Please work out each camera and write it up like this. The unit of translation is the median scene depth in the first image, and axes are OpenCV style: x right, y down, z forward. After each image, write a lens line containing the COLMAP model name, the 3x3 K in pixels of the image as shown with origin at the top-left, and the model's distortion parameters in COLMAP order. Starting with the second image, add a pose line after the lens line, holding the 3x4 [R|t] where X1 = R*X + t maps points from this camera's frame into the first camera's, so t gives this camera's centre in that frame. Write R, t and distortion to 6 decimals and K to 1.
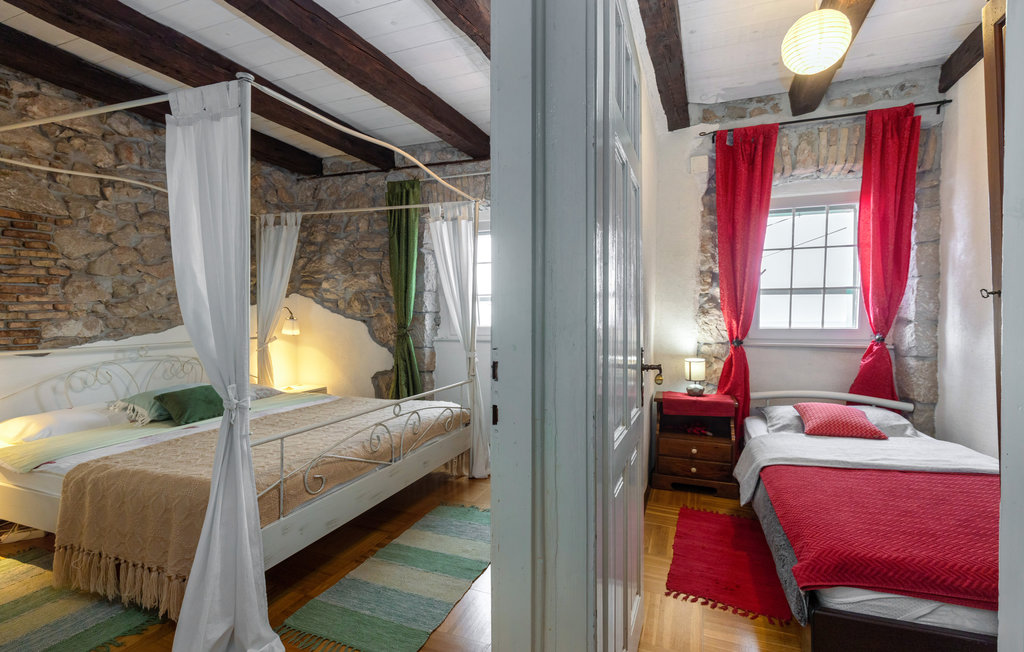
lens RADIAL K [[465.0, 0, 535.1], [0, 465.0, 320.7], [0, 0, 1]] dist [0.002152, -0.000122]
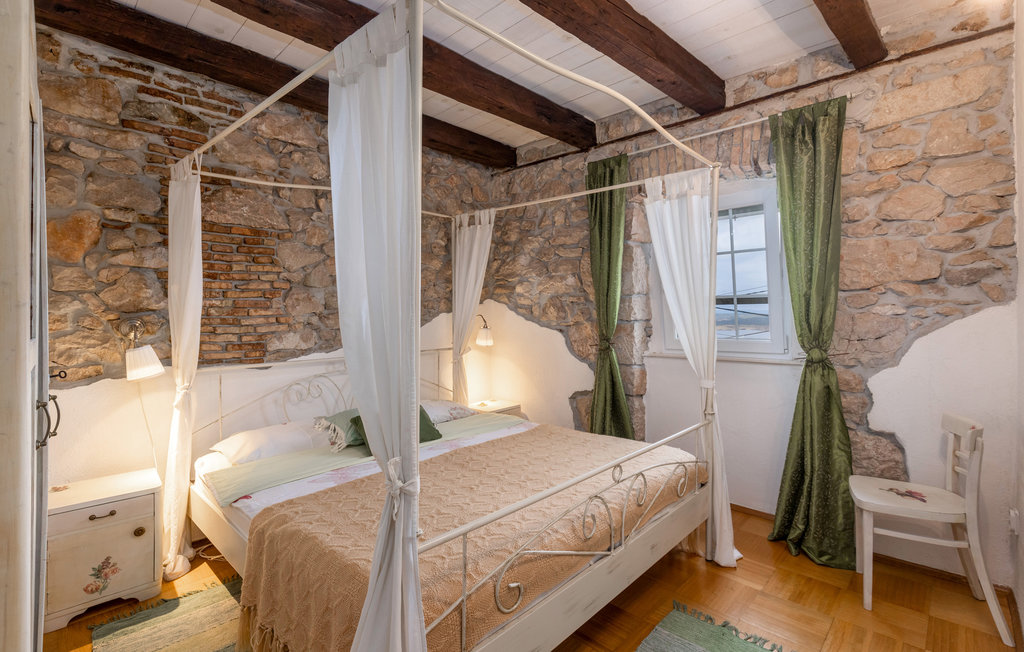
lens RADIAL K [[465.0, 0, 514.4], [0, 465.0, 320.9], [0, 0, 1]] dist [0.002152, -0.000122]
pose [[0.909729, 0.004105, -0.415183, -0.126582], [-0.001030, 0.999970, 0.007629, -0.032246], [0.415202, -0.006513, 0.909706, 0.263536]]
